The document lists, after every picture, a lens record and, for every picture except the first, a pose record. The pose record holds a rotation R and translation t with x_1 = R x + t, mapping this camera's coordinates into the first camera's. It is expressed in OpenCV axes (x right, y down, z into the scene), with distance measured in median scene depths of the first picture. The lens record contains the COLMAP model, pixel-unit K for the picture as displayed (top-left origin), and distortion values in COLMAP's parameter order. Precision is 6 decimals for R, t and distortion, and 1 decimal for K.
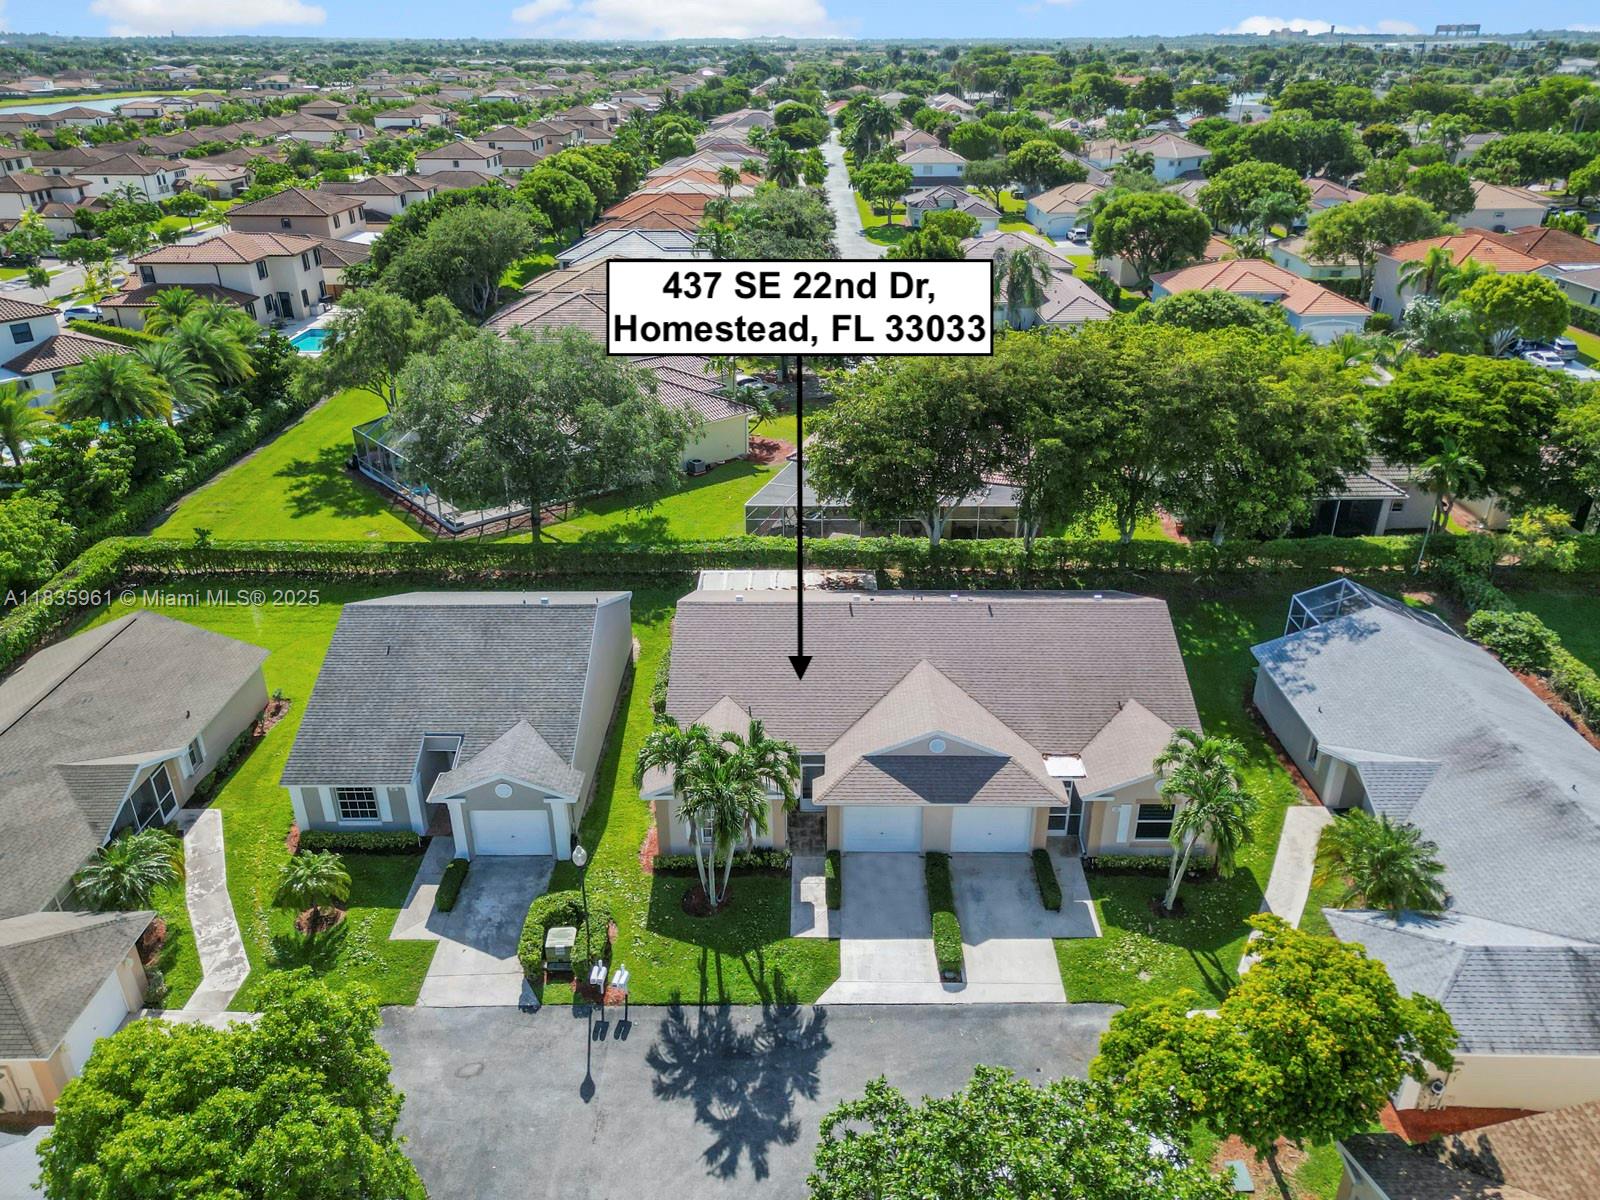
lens RADIAL K [[1119.0, 0, 805.6], [0, 1119.0, 603.2], [0, 0, 1]] dist [-0.003160, -0.000509]
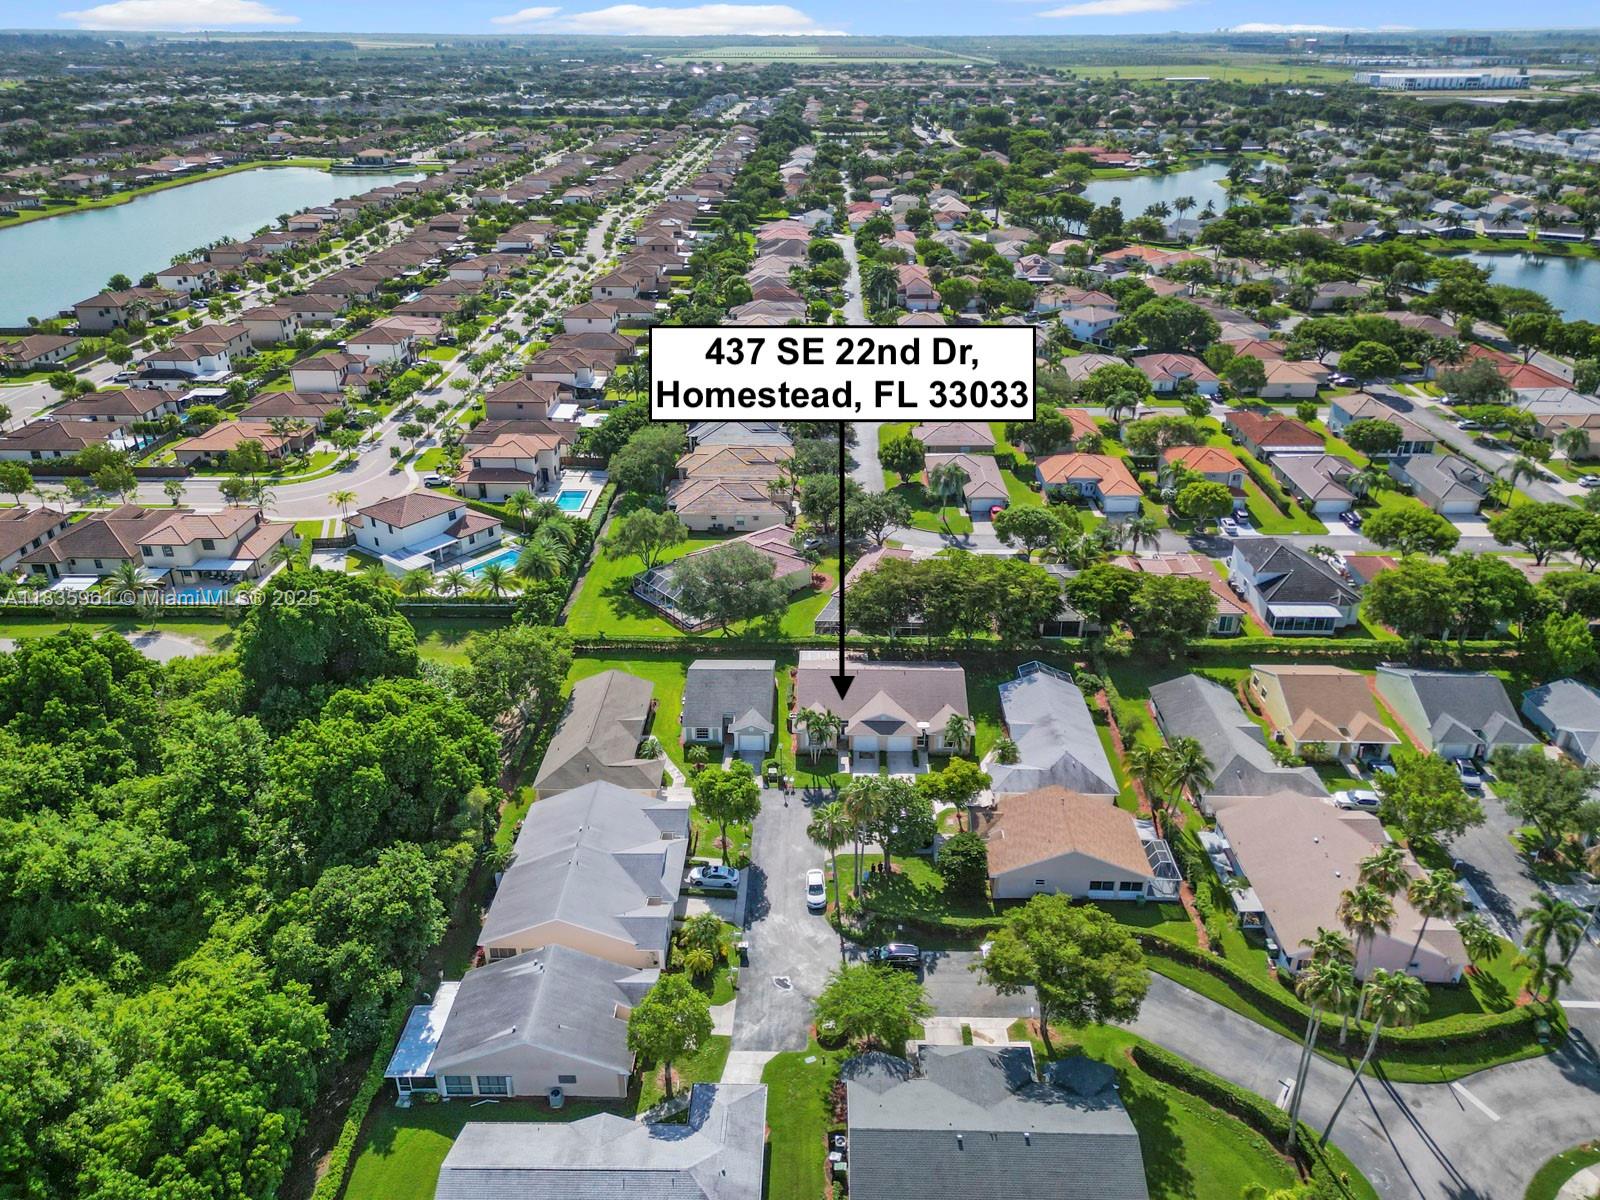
lens RADIAL K [[1119.0, 0, 794.9], [0, 1119.0, 596.0], [0, 0, 1]] dist [-0.003160, -0.000509]
pose [[0.999684, 0.007855, -0.023866, -0.052553], [-0.007836, 0.999969, 0.000893, -0.186519], [0.023872, -0.000706, 0.999715, -1.862245]]
